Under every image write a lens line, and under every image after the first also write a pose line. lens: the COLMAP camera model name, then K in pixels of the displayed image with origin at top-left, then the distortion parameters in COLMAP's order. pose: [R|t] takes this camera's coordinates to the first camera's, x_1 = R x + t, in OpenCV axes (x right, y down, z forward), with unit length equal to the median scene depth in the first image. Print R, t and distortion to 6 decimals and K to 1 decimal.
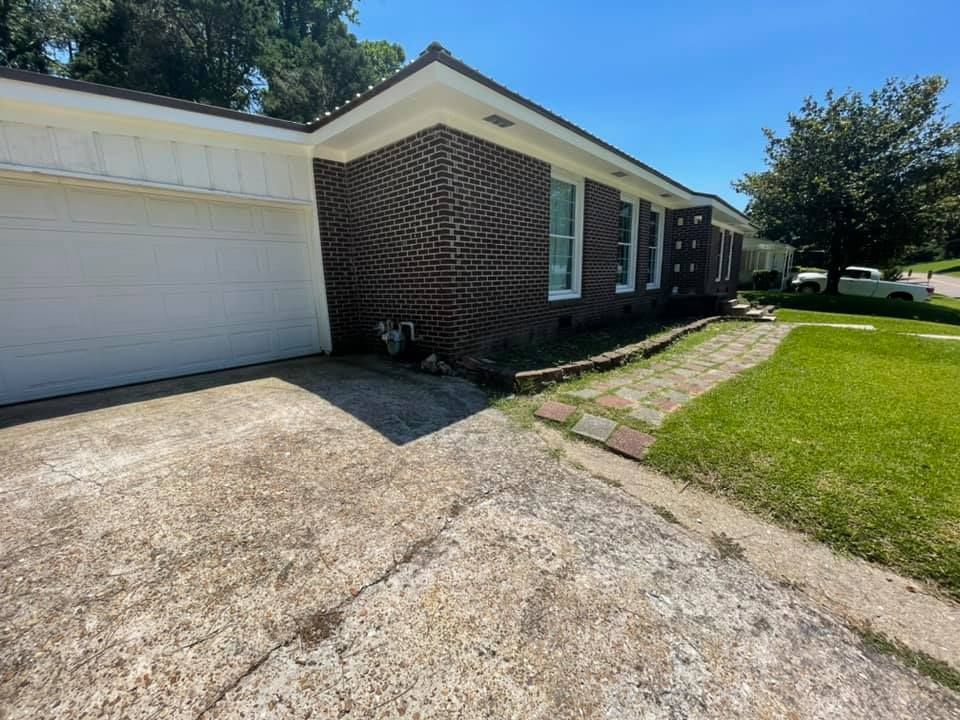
lens RADIAL K [[387.5, 0, 480.9], [0, 387.5, 359.3], [0, 0, 1]] dist [0.000502, 0.001019]
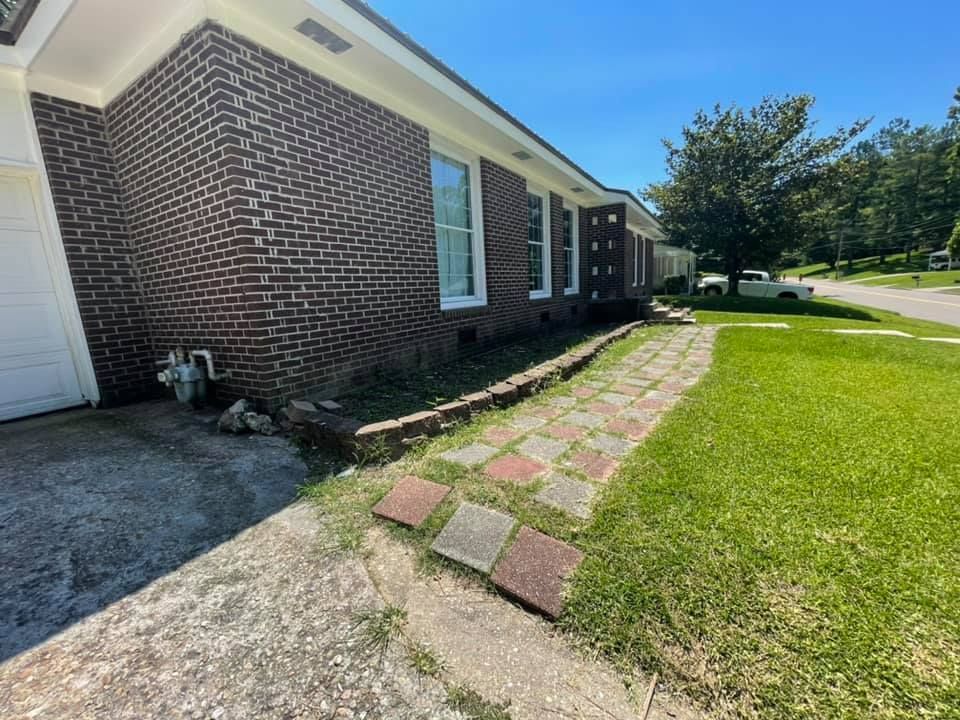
lens RADIAL K [[387.5, 0, 479.7], [0, 387.5, 360.2], [0, 0, 1]] dist [0.000502, 0.001019]
pose [[0.984382, -0.060445, 0.165344, 0.138735], [0.066142, 0.997384, -0.029162, -0.029631], [-0.163148, 0.039643, 0.985805, 0.283164]]
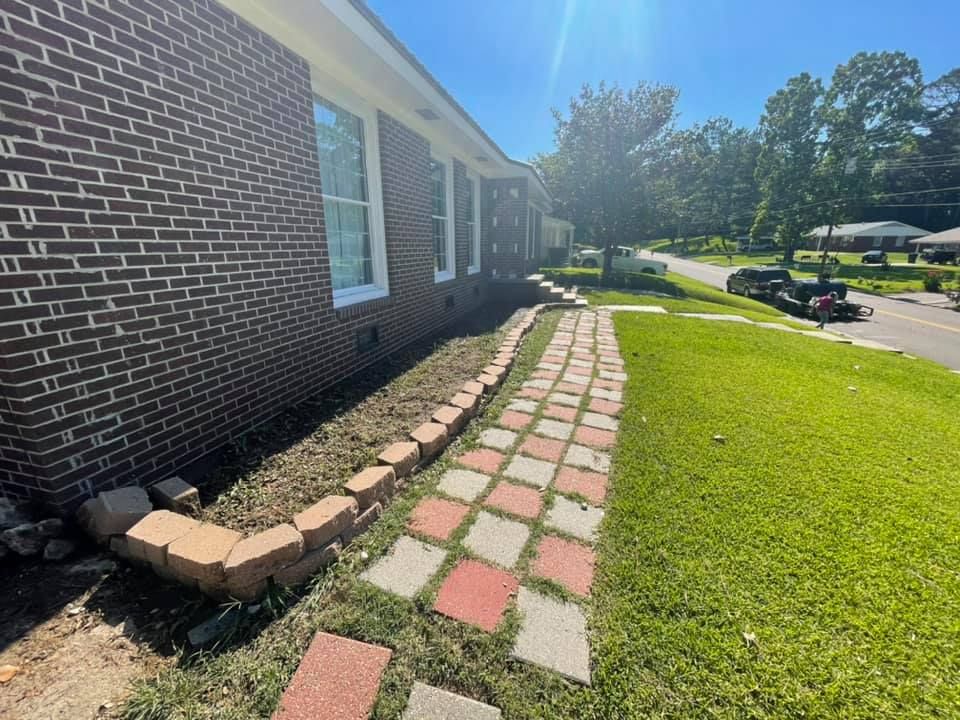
lens RADIAL K [[387.5, 0, 478.5], [0, 387.5, 360.0], [0, 0, 1]] dist [0.000502, 0.001019]
pose [[0.897168, -0.104830, 0.429070, 0.128217], [0.072540, 0.993207, 0.090980, -0.130223], [-0.435693, -0.050500, 0.898678, 0.419904]]
